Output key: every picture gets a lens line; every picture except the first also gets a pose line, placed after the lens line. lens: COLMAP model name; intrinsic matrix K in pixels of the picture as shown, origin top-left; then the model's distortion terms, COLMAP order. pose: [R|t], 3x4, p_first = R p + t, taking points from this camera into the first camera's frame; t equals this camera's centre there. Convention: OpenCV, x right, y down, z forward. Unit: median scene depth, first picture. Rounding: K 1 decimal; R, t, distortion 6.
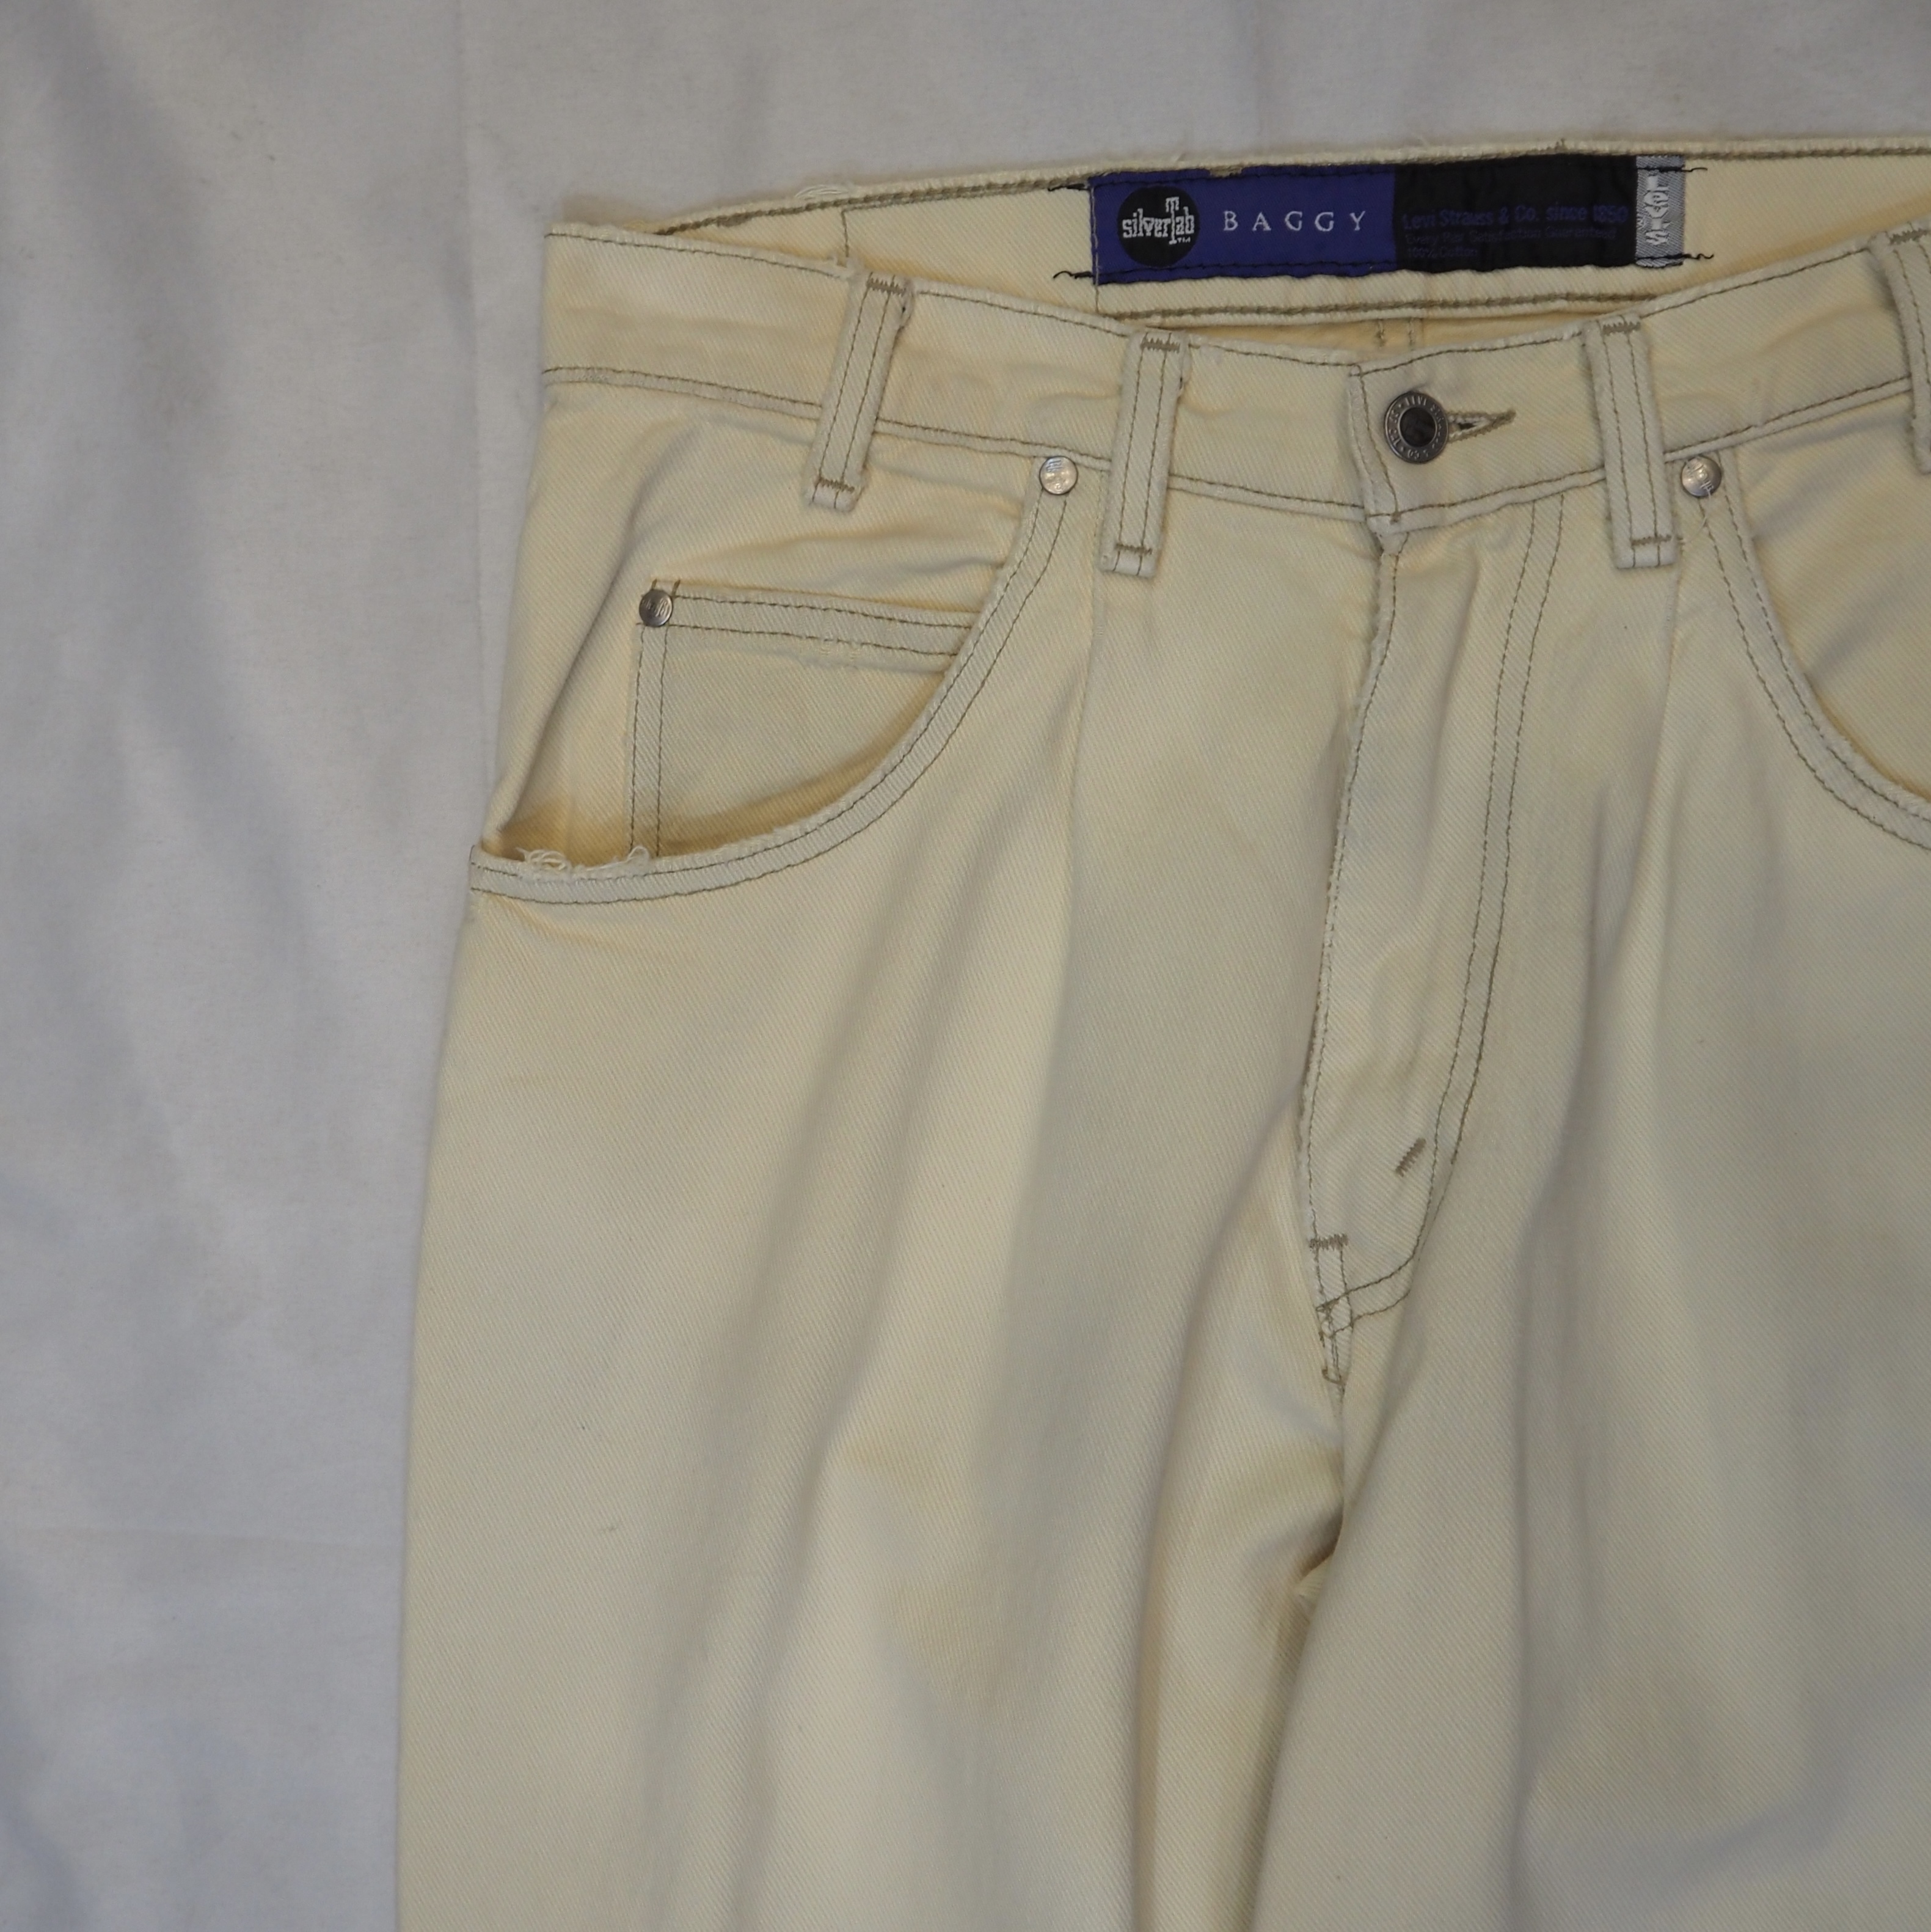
lens RADIAL K [[2430.3, 0, 873.5], [0, 2430.3, 914.4], [0, 0, 1]] dist [-0.056521, 0.028141]
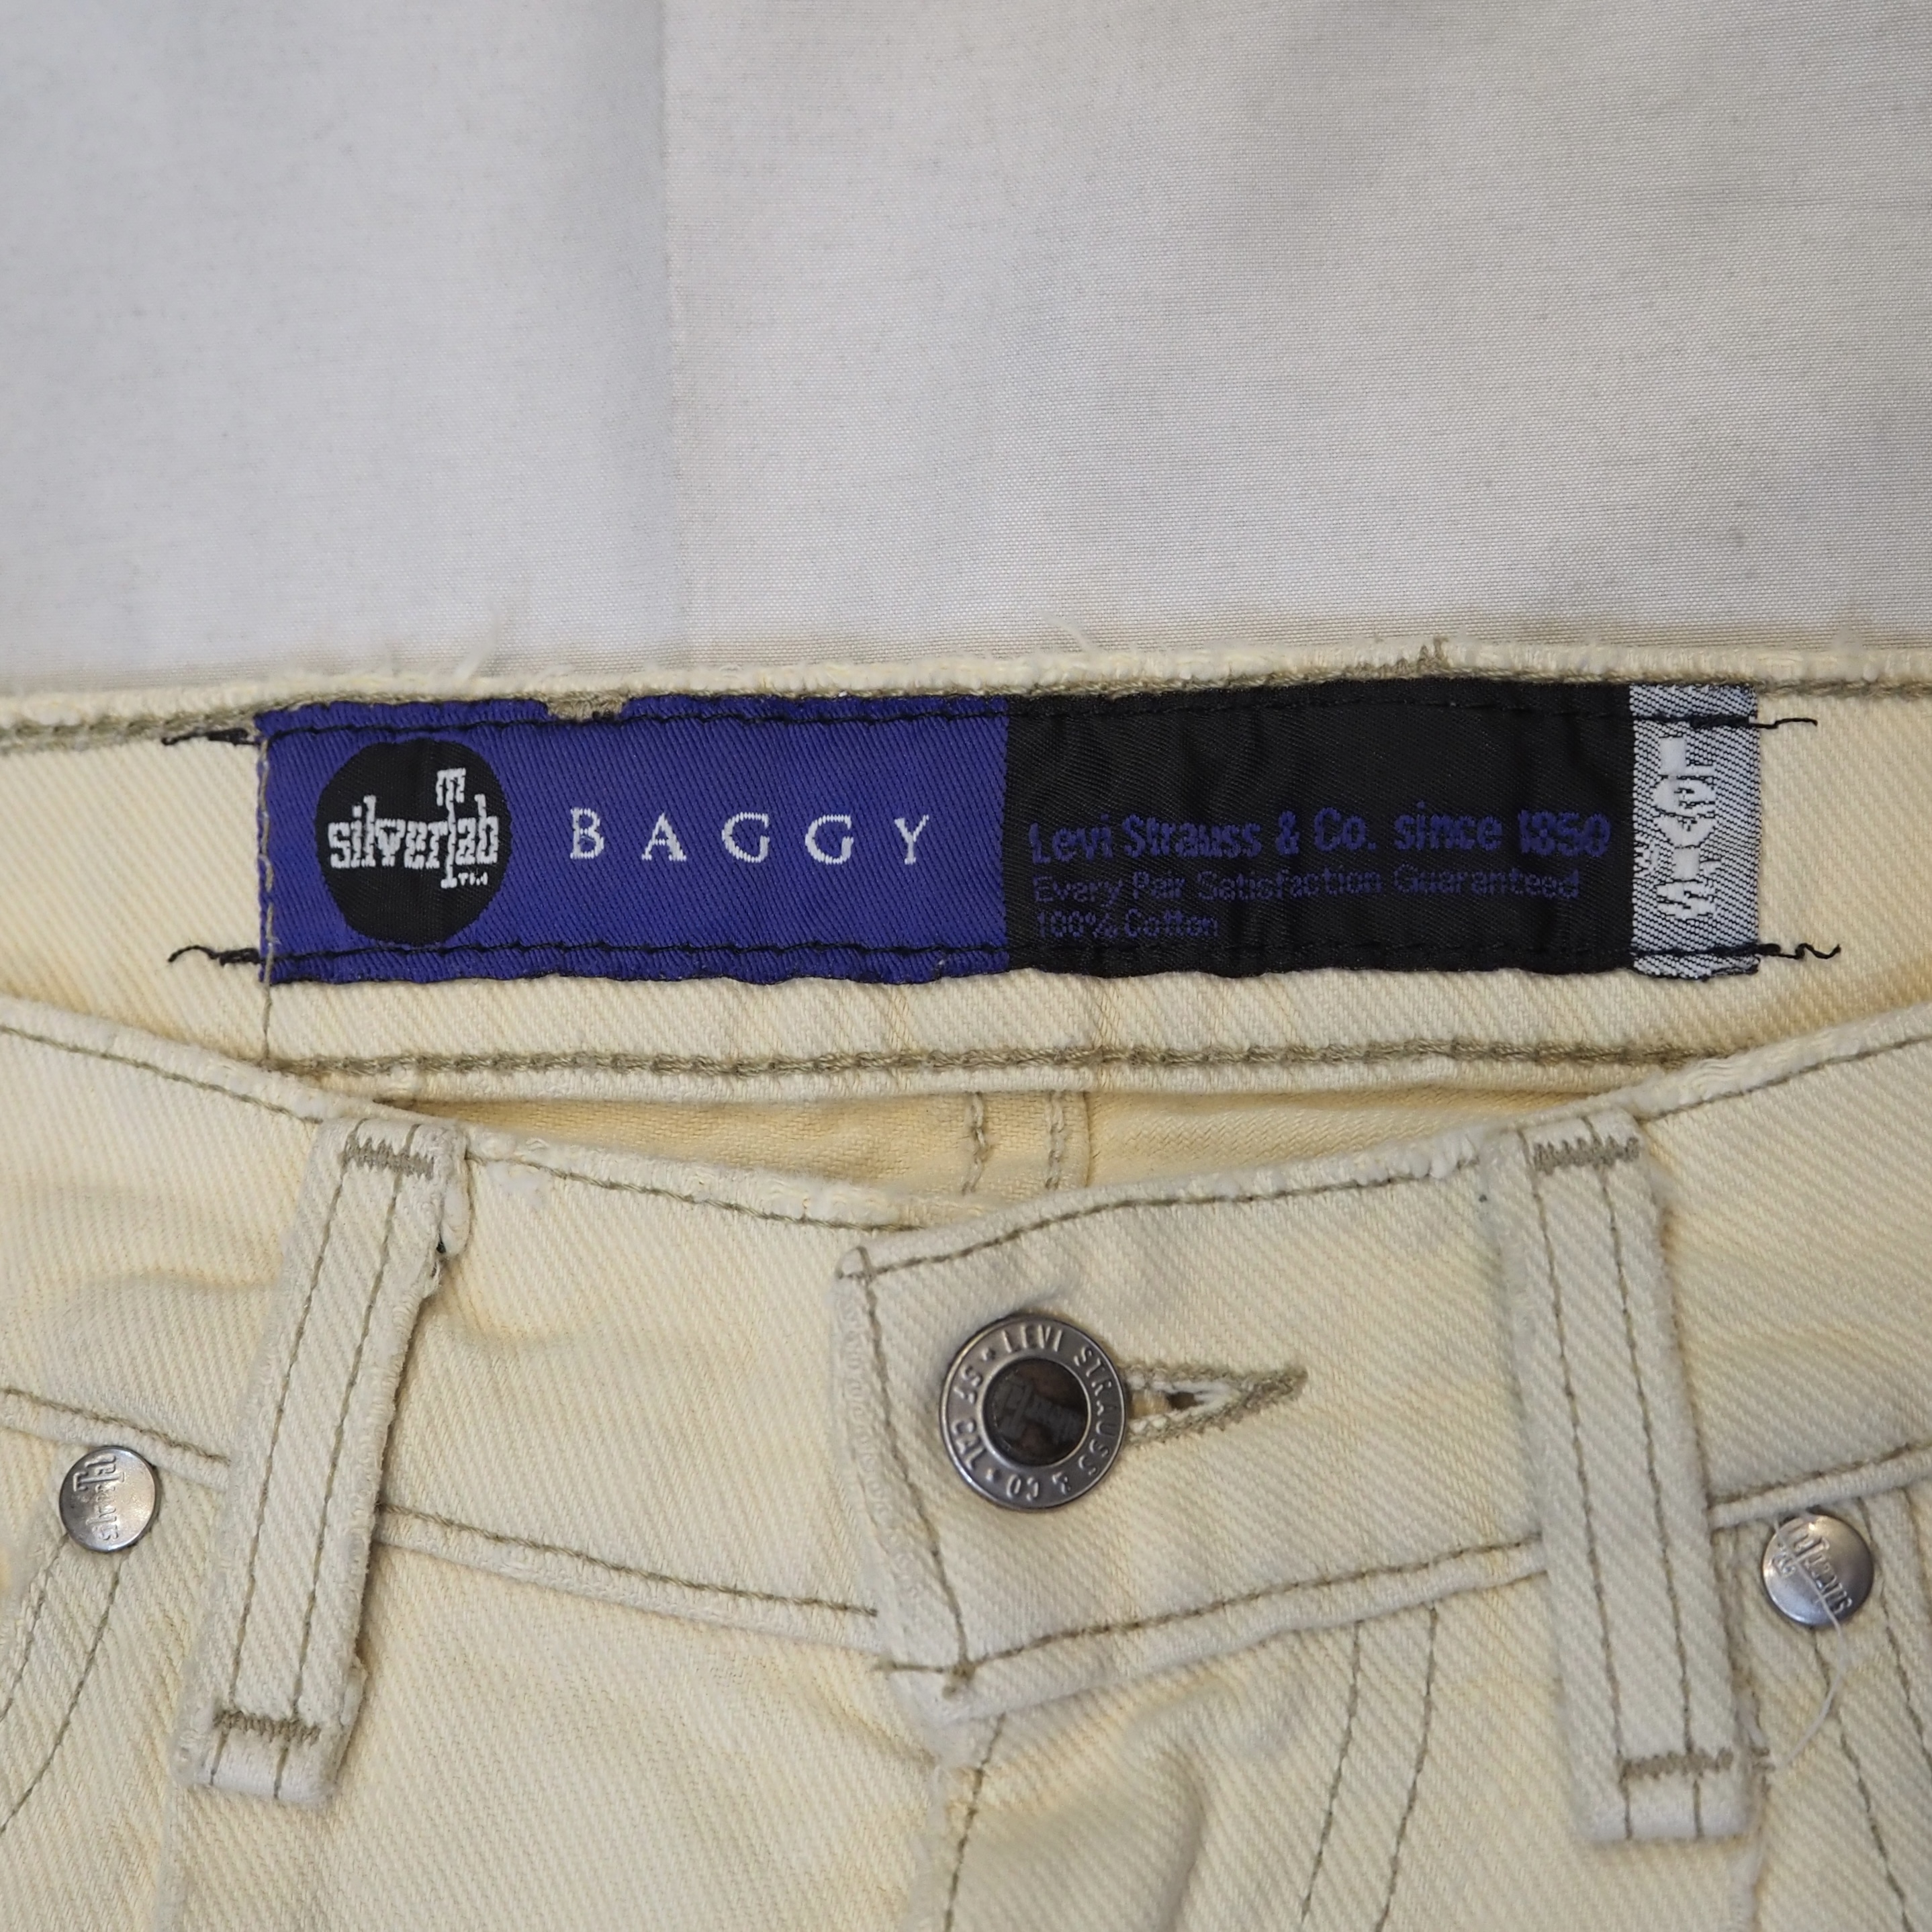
lens RADIAL K [[3213.4, 0, 966.0], [0, 3213.4, 966.0], [0, 0, 1]] dist [-0.027218, 0.061250]
pose [[0.999770, 0.013386, 0.016772, 0.202422], [-0.010404, 0.985952, -0.166704, -0.184102], [-0.018768, 0.166491, 0.985864, 0.505269]]
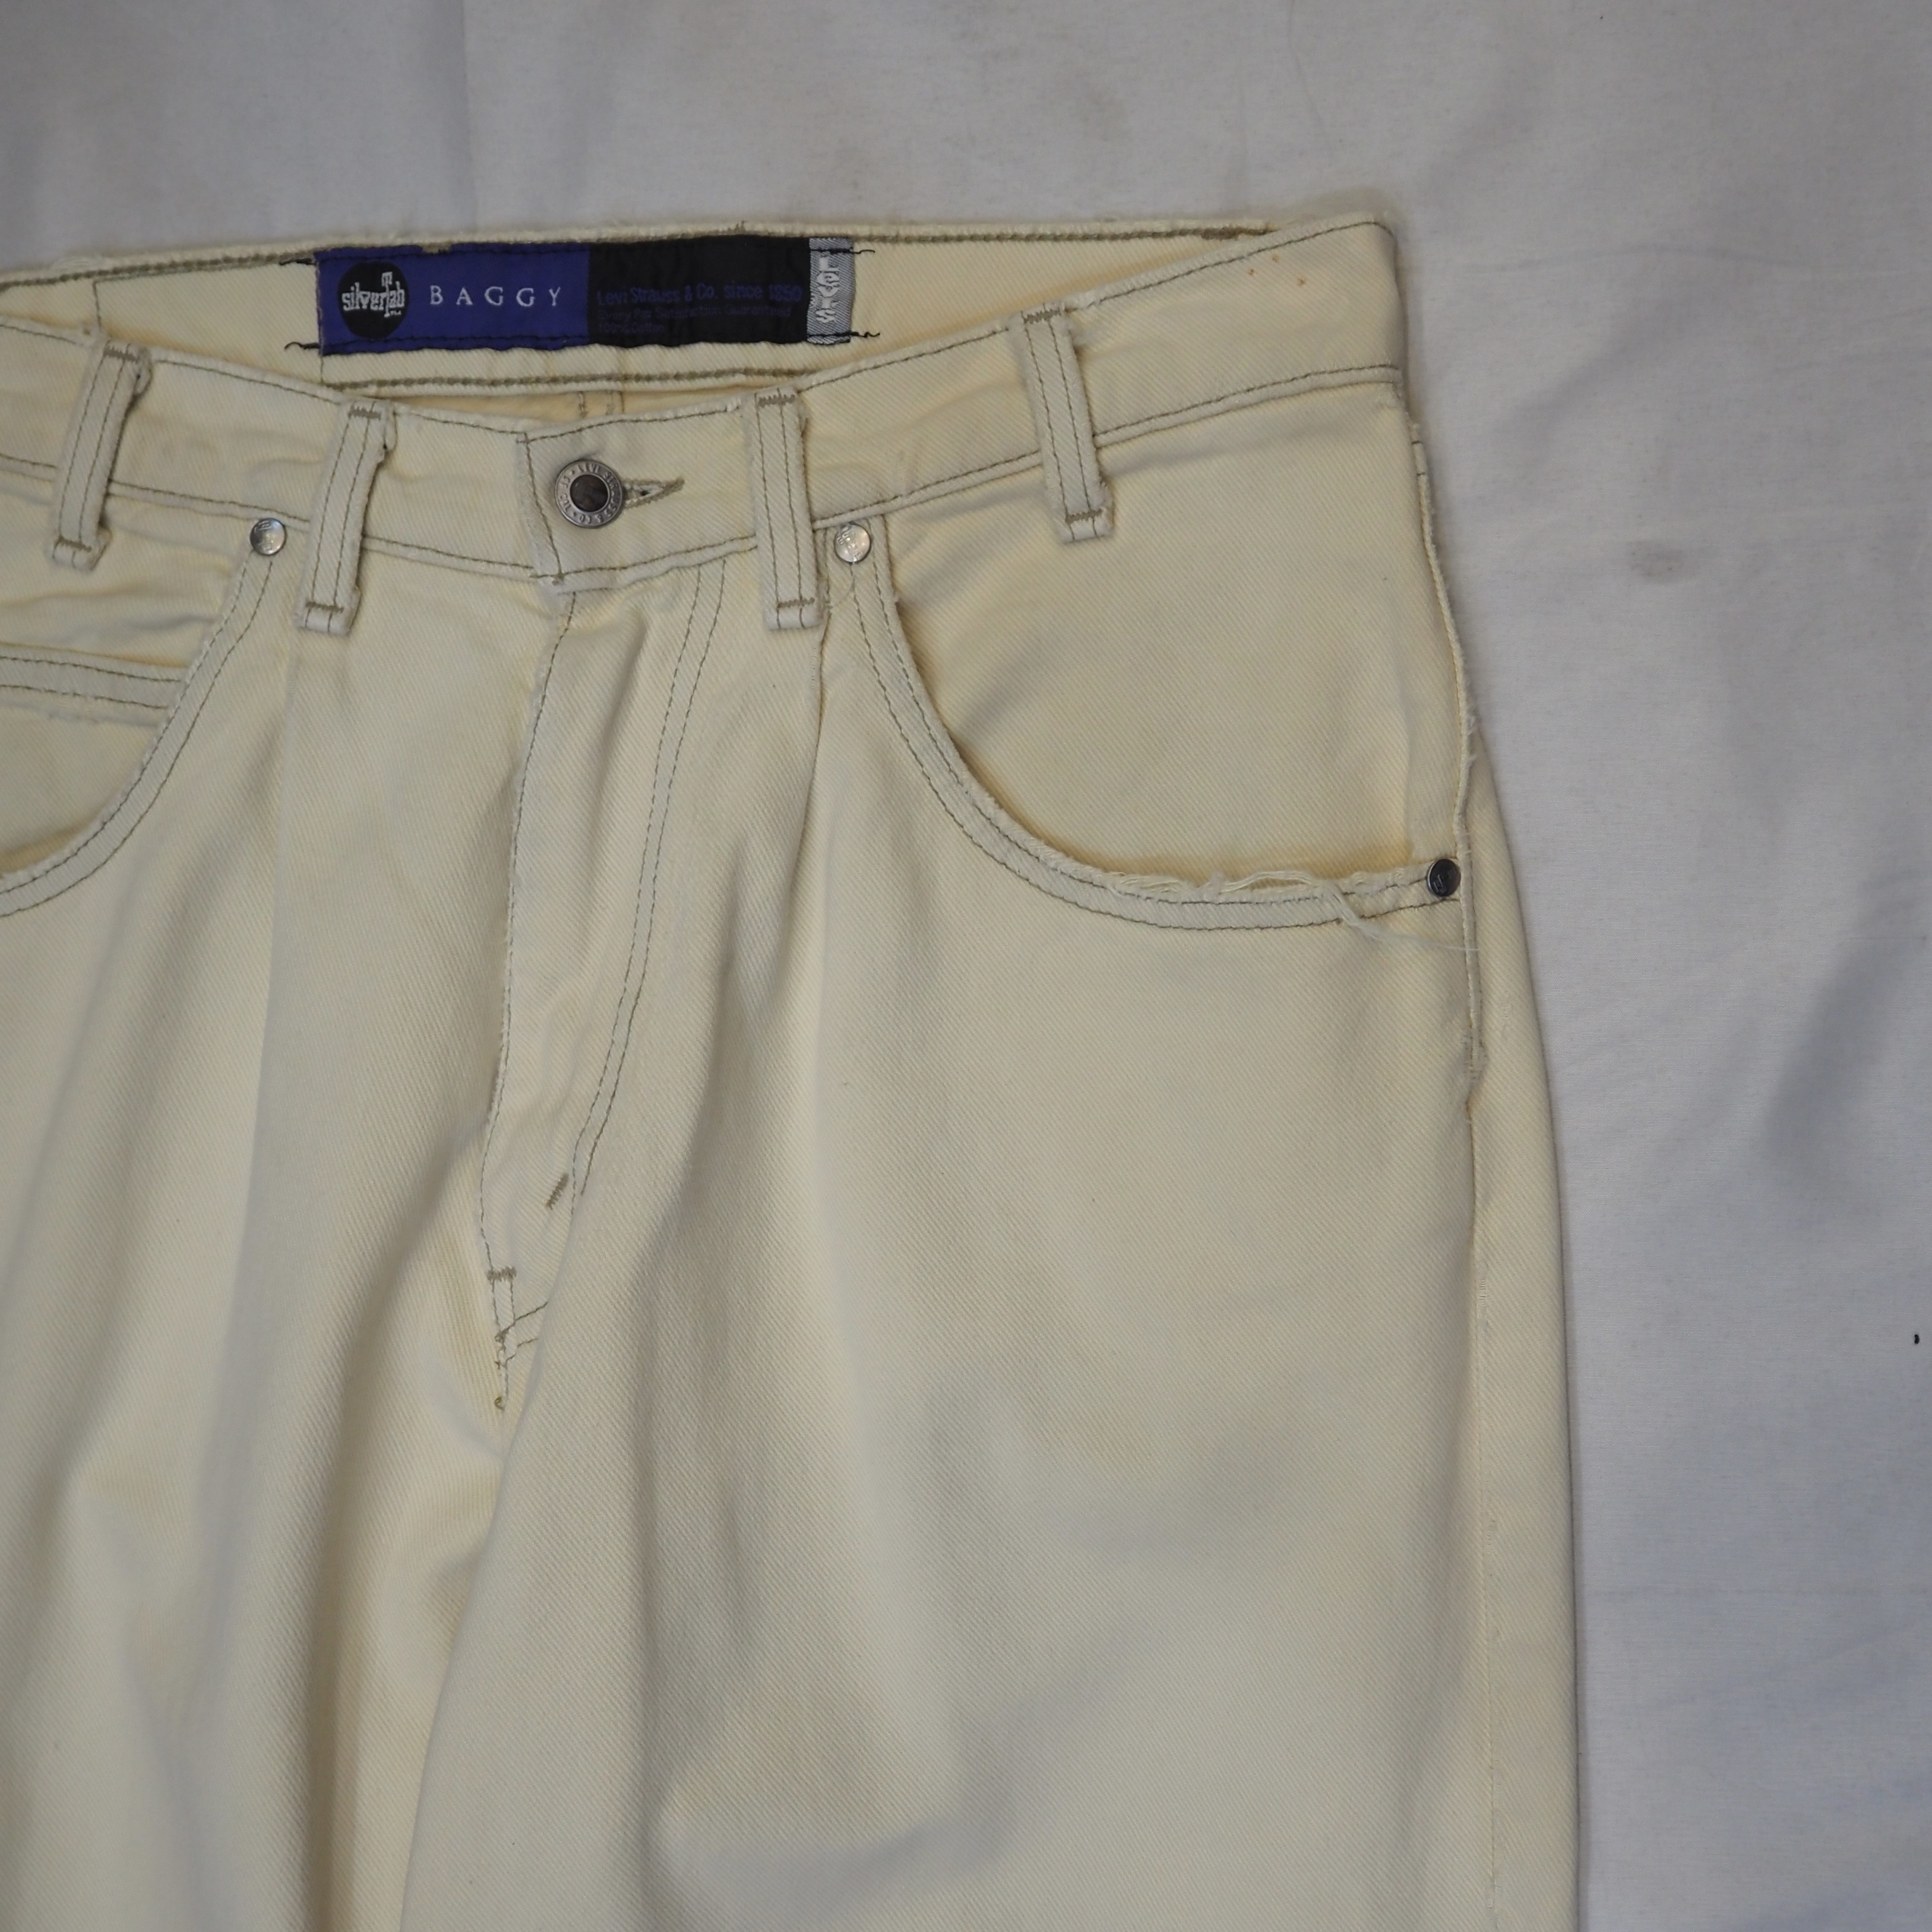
lens RADIAL K [[2430.5, 0, 1048.8], [0, 2430.5, 1029.2], [0, 0, 1]] dist [-0.056521, 0.028141]
pose [[0.998559, 0.011296, 0.052461, 0.365490], [-0.011003, 0.999922, -0.005874, 0.033431], [-0.052523, 0.005289, 0.998606, -0.051857]]
